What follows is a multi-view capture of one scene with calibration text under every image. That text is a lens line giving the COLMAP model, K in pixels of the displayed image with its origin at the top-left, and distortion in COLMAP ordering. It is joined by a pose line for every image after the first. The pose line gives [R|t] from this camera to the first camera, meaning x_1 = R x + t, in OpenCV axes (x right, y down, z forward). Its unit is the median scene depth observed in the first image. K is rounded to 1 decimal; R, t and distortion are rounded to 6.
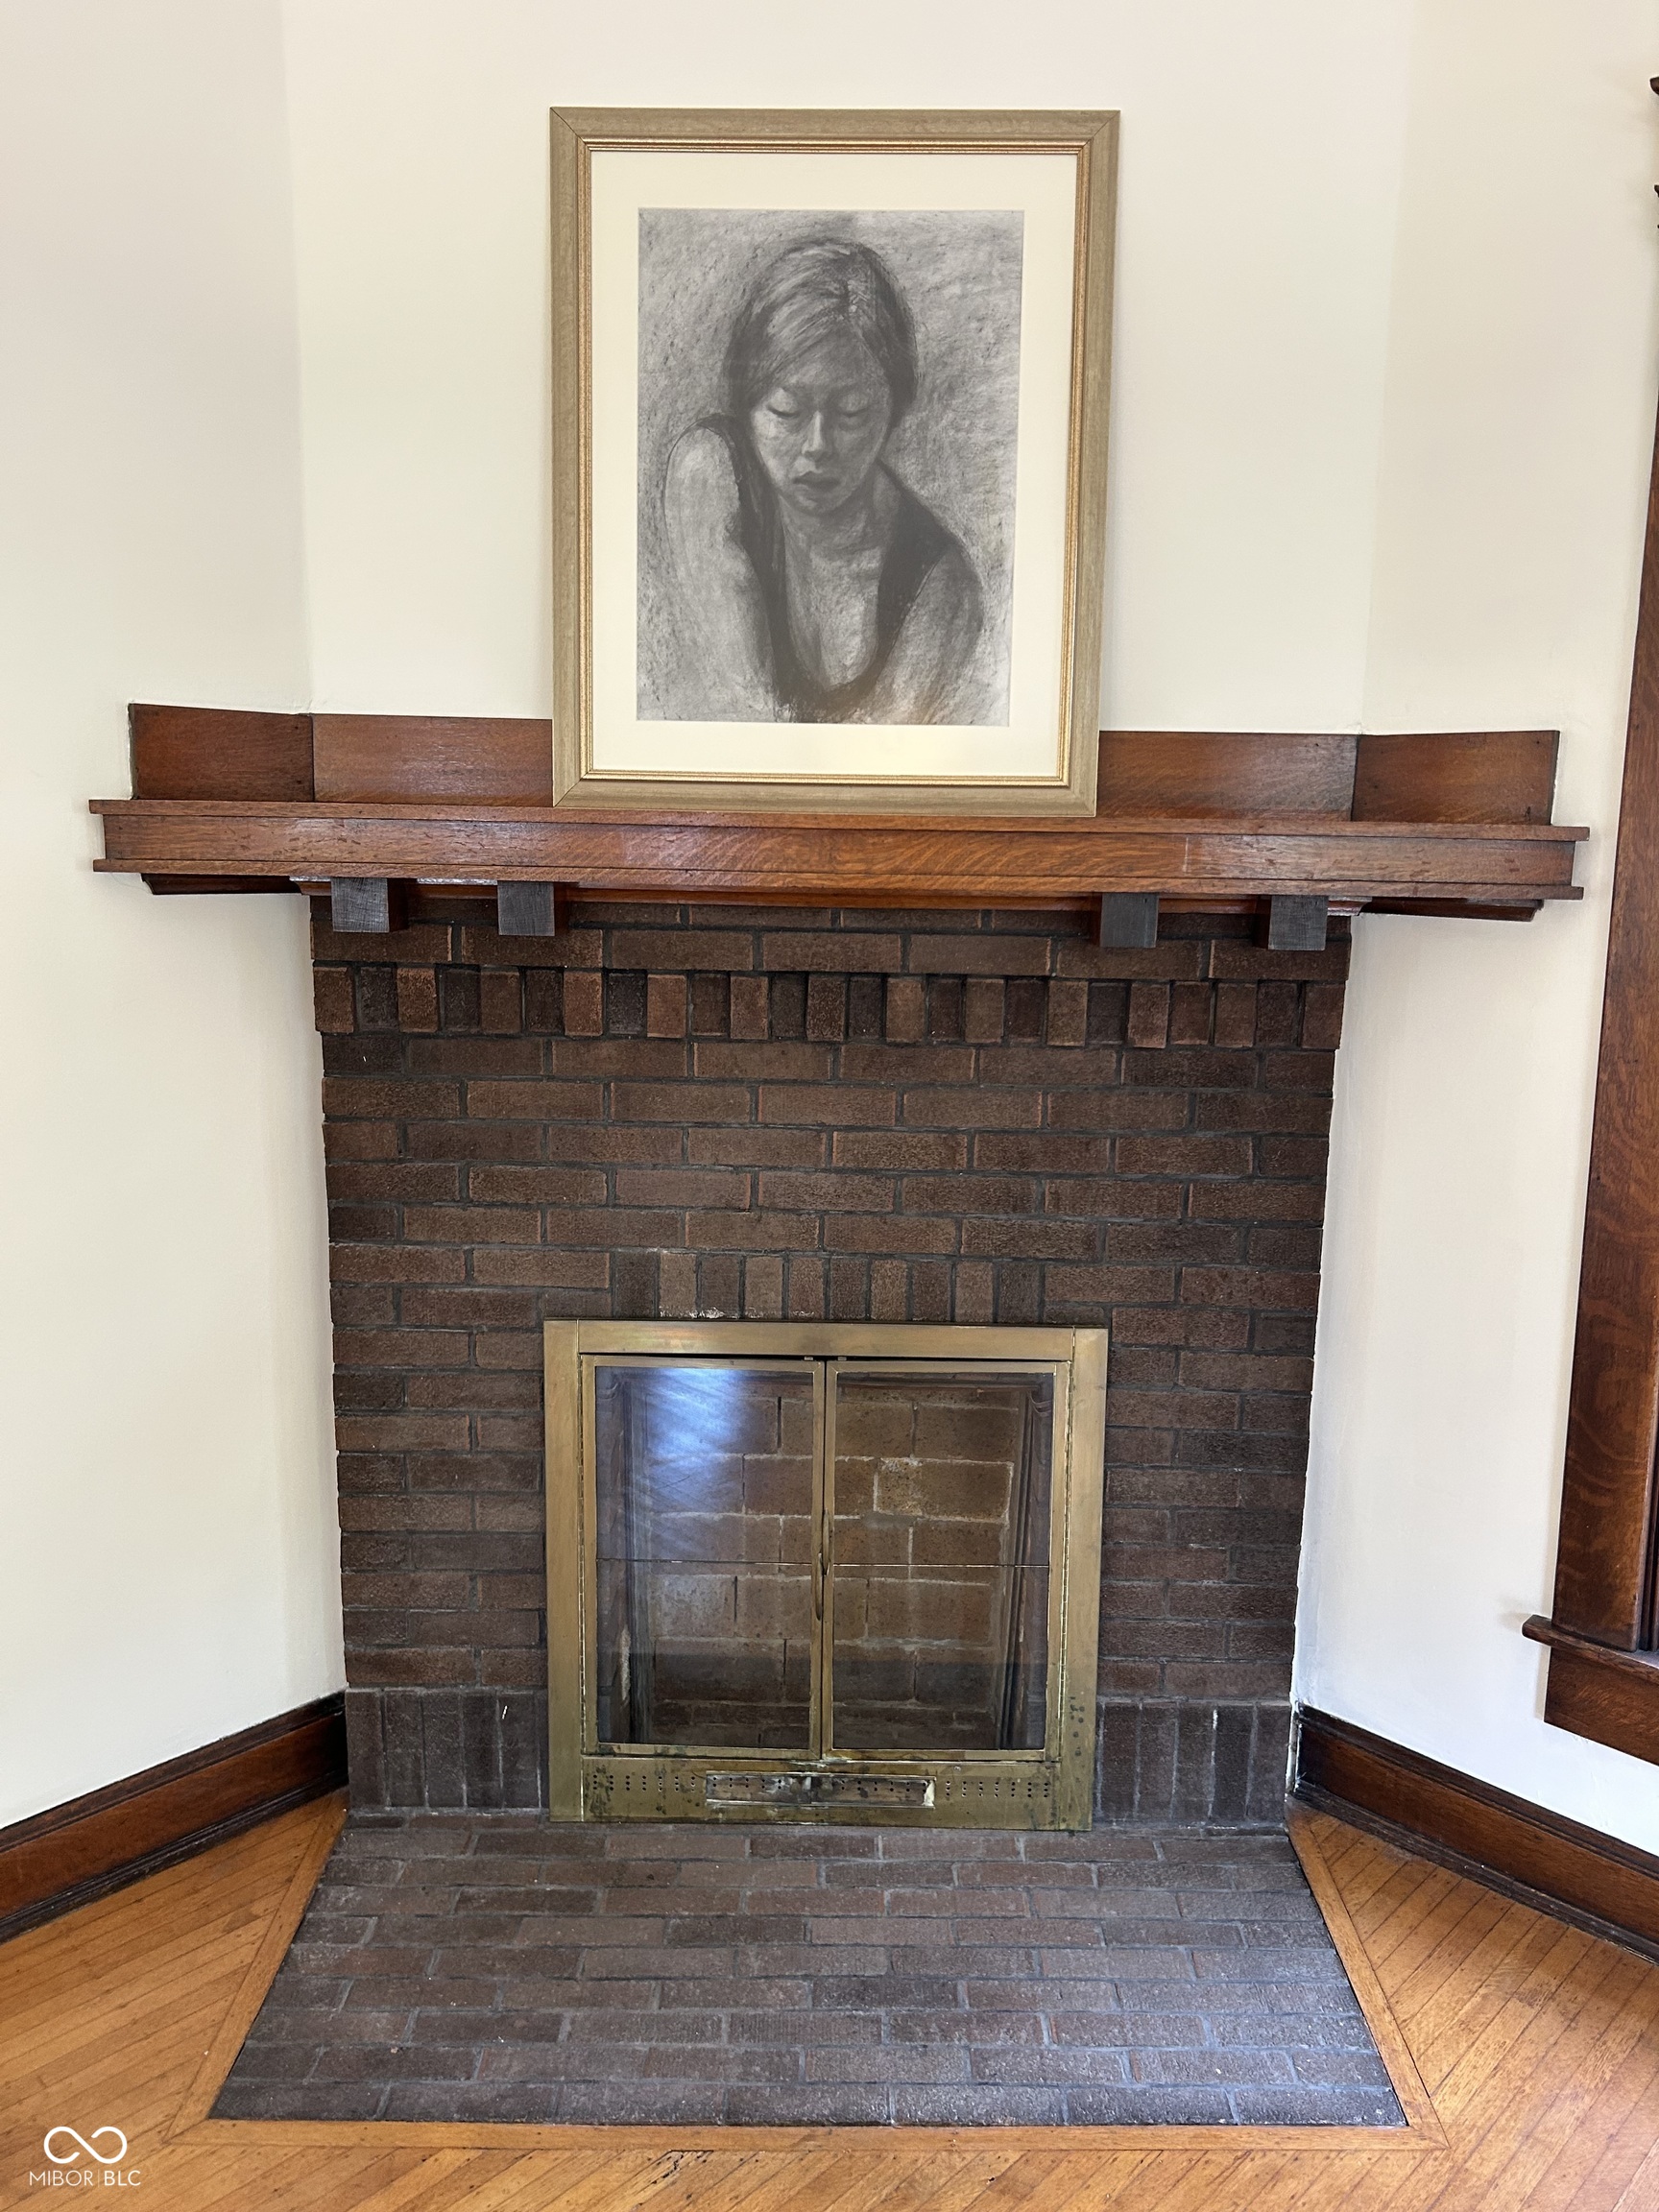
lens RADIAL K [[1657.8, 0, 829.5], [0, 1657.8, 1106.0], [0, 0, 1]] dist [0.009685, 0.002691]
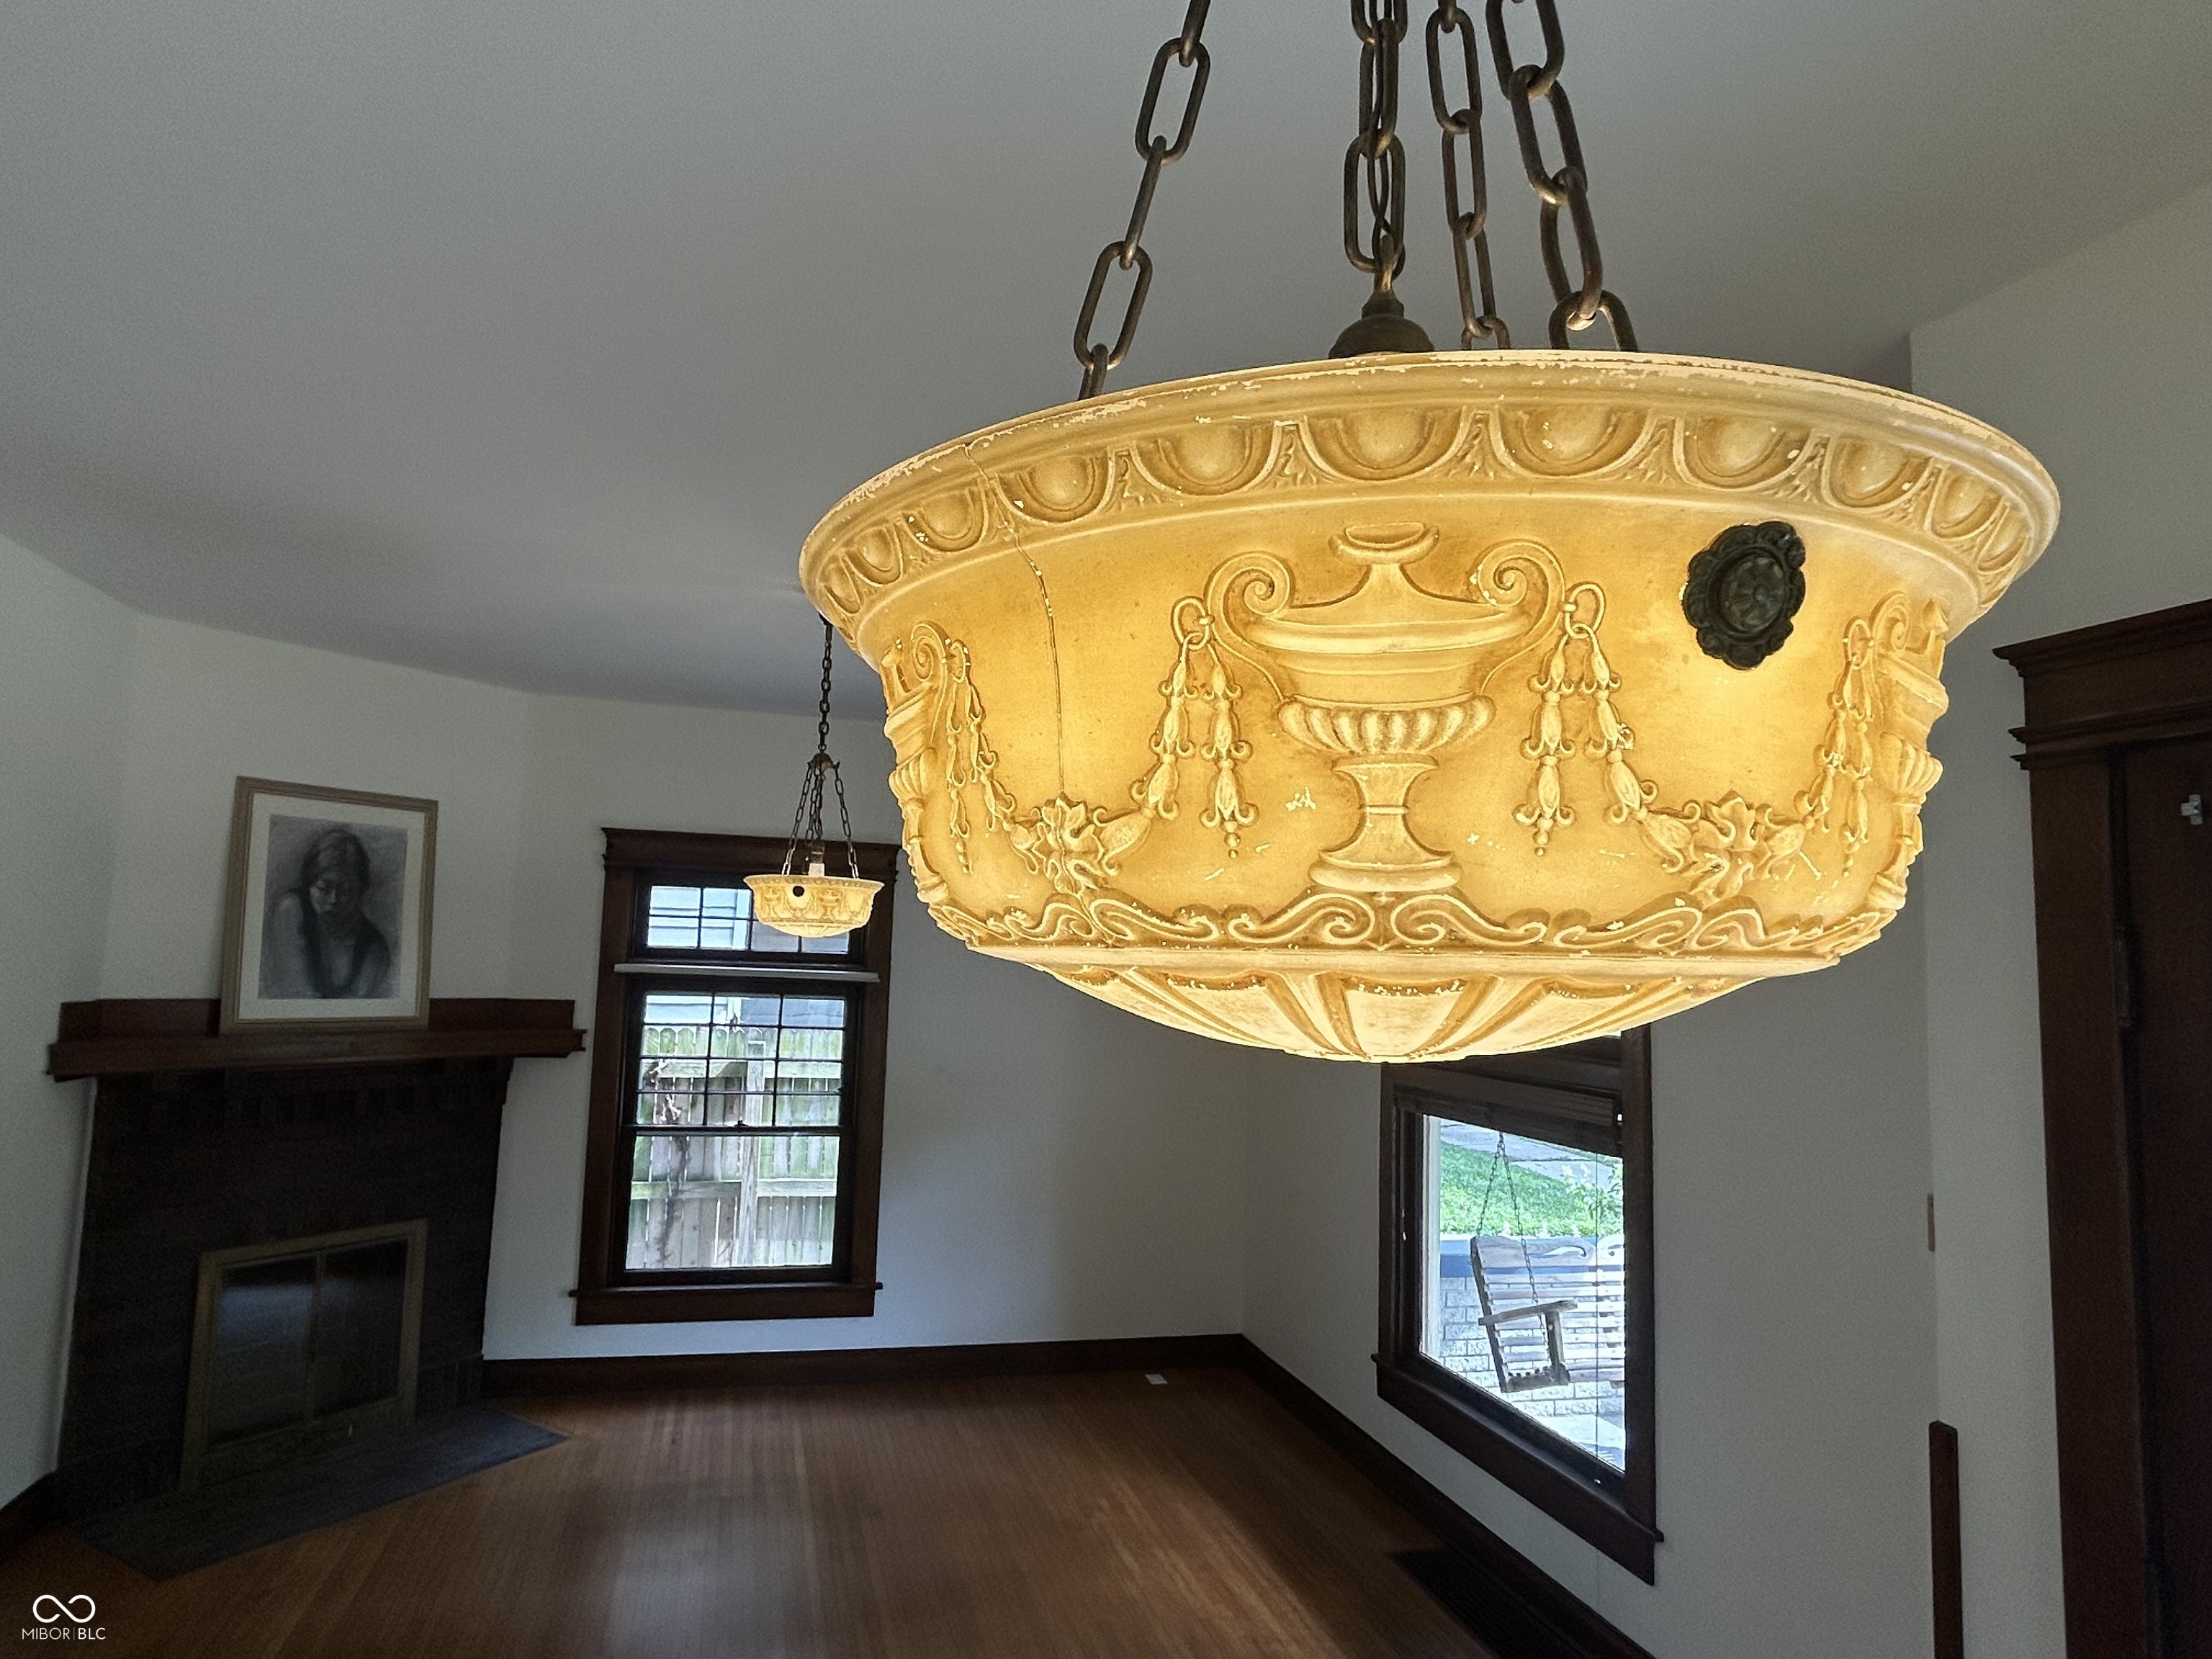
lens RADIAL K [[1329.2, 0, 1087.9], [0, 1329.2, 814.2], [0, 0, 1]] dist [-0.005125, -0.001413]
pose [[0.519626, 0.093077, 0.849309, -1.239700], [0.123895, 0.975333, -0.182689, 0.022661], [-0.845363, 0.200155, 0.495276, -1.183872]]
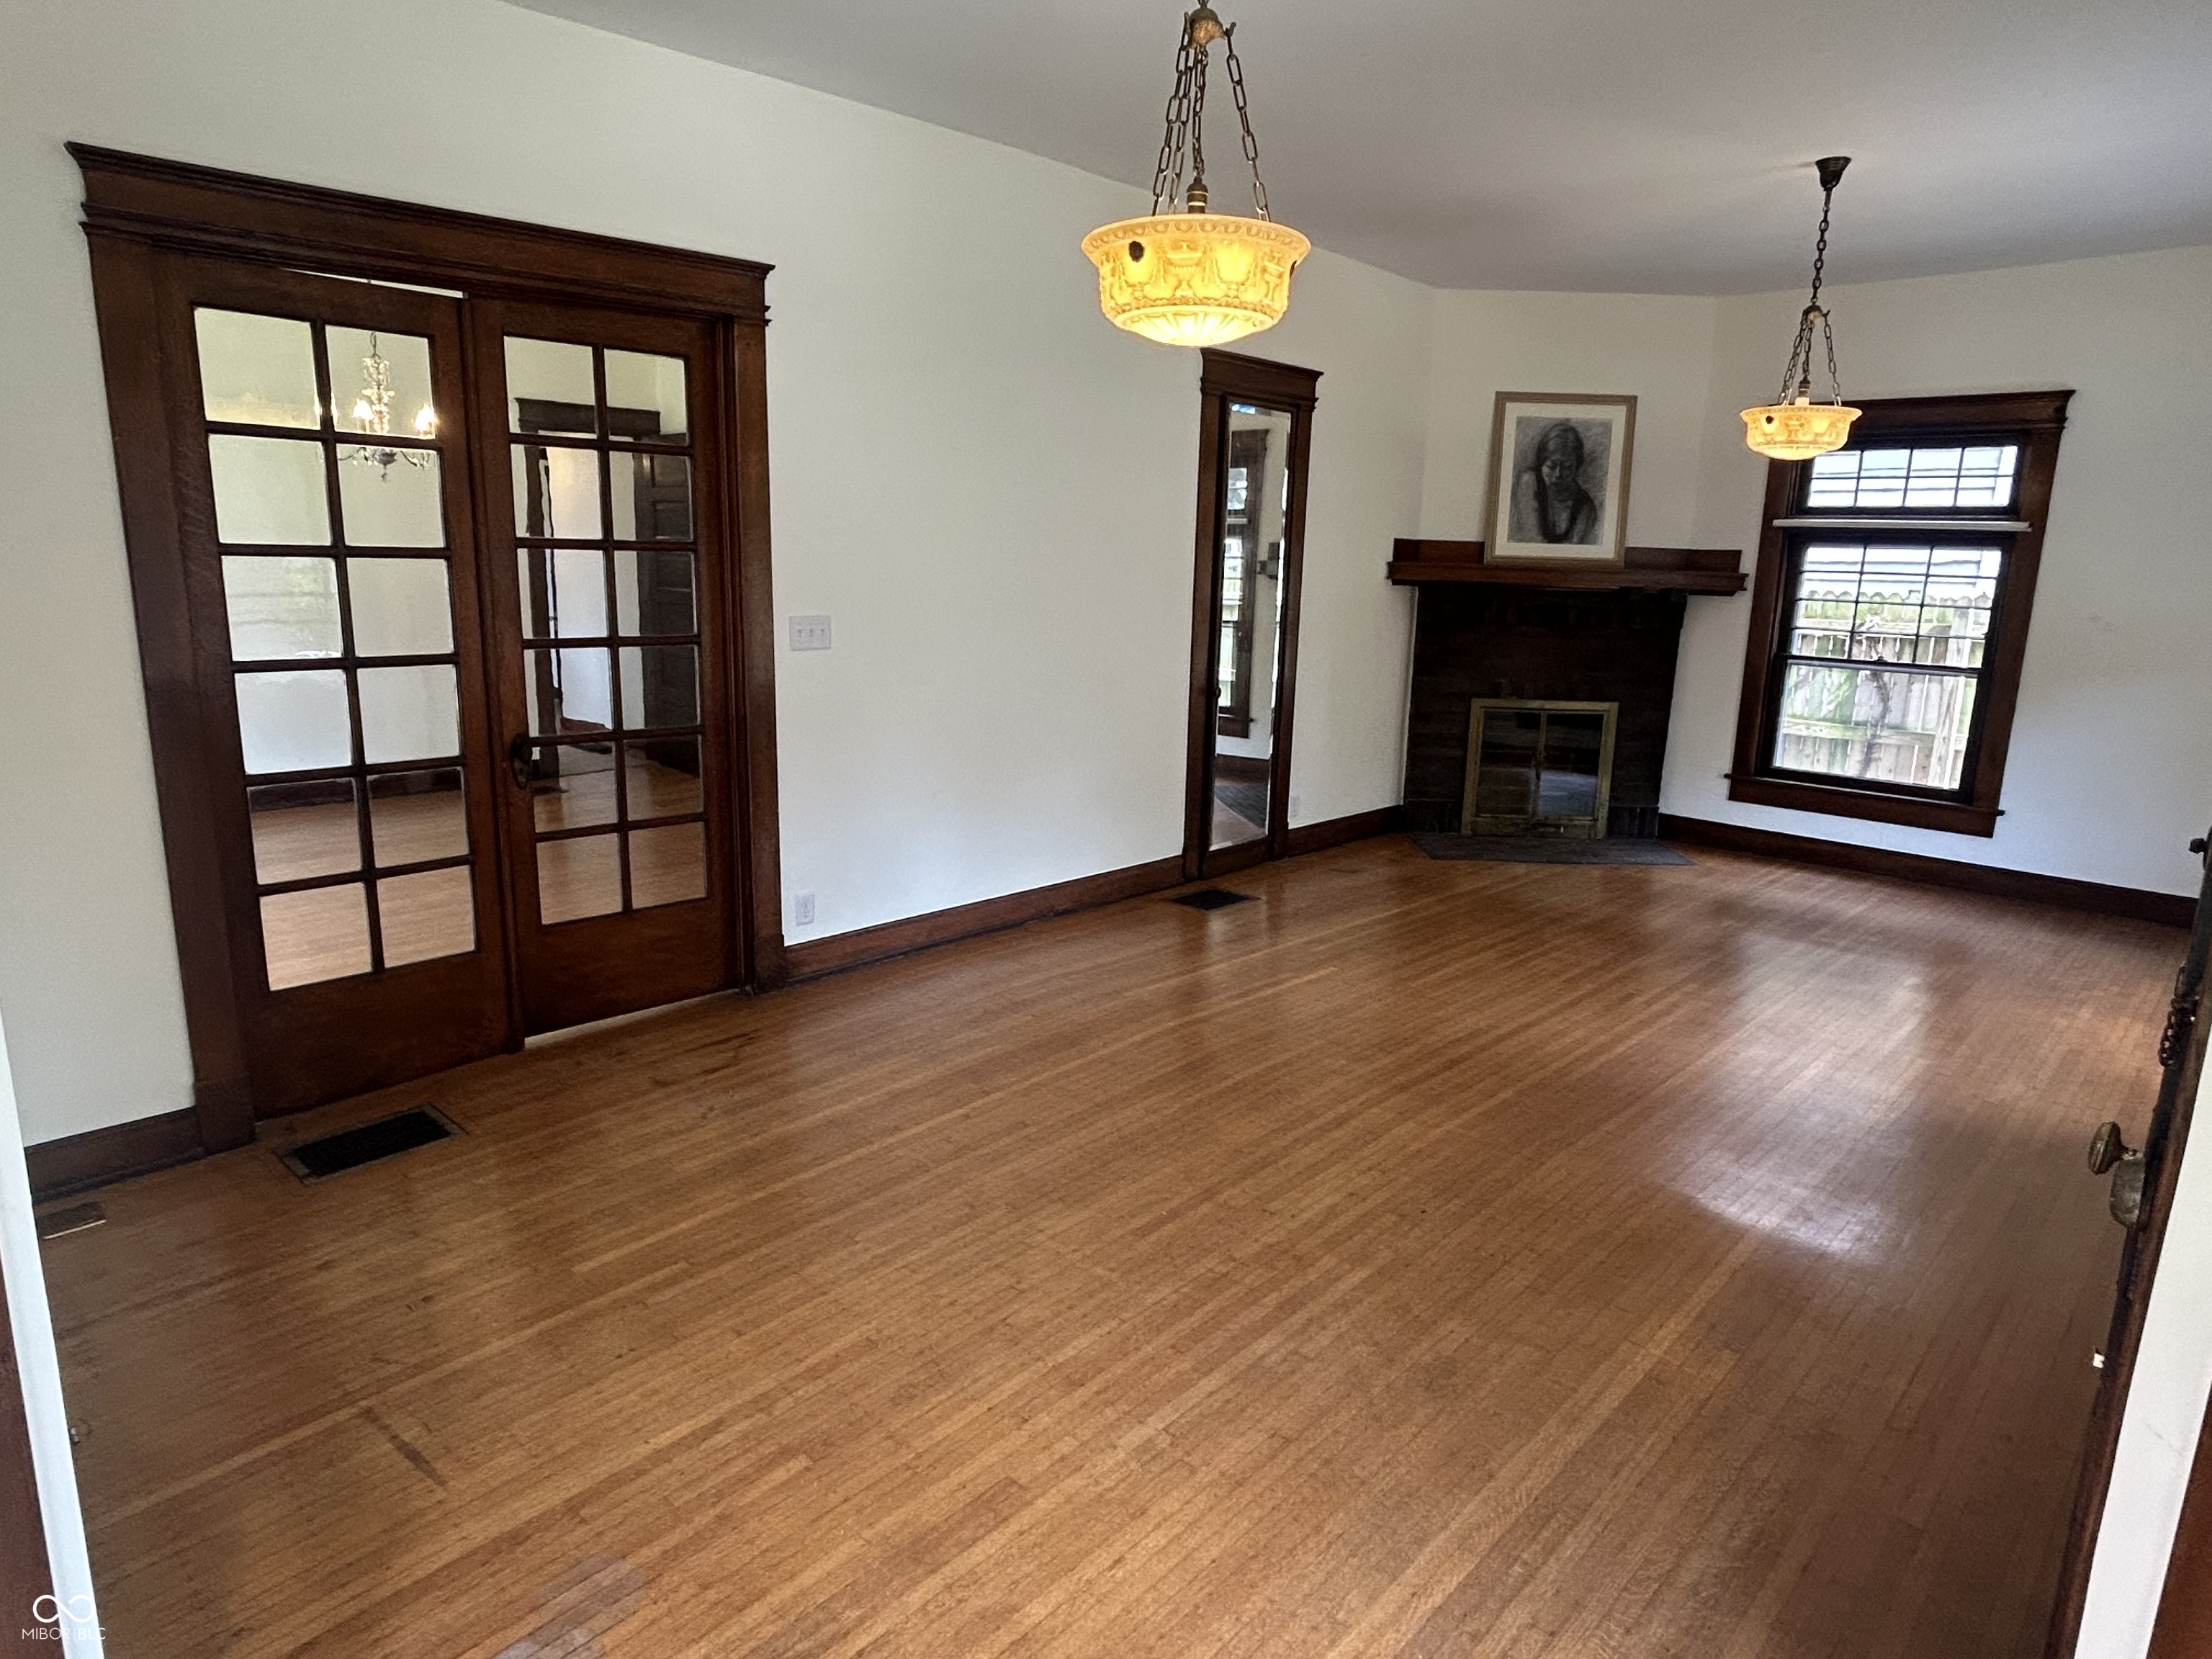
lens RADIAL K [[1292.7, 0, 1096.9], [0, 1292.7, 830.1], [0, 0, 1]] dist [-0.001568, -0.002601]
pose [[0.999883, 0.014285, 0.005444, -1.116508], [-0.014453, 0.999373, 0.032337, 0.372139], [-0.004979, -0.032412, 0.999462, -2.125512]]
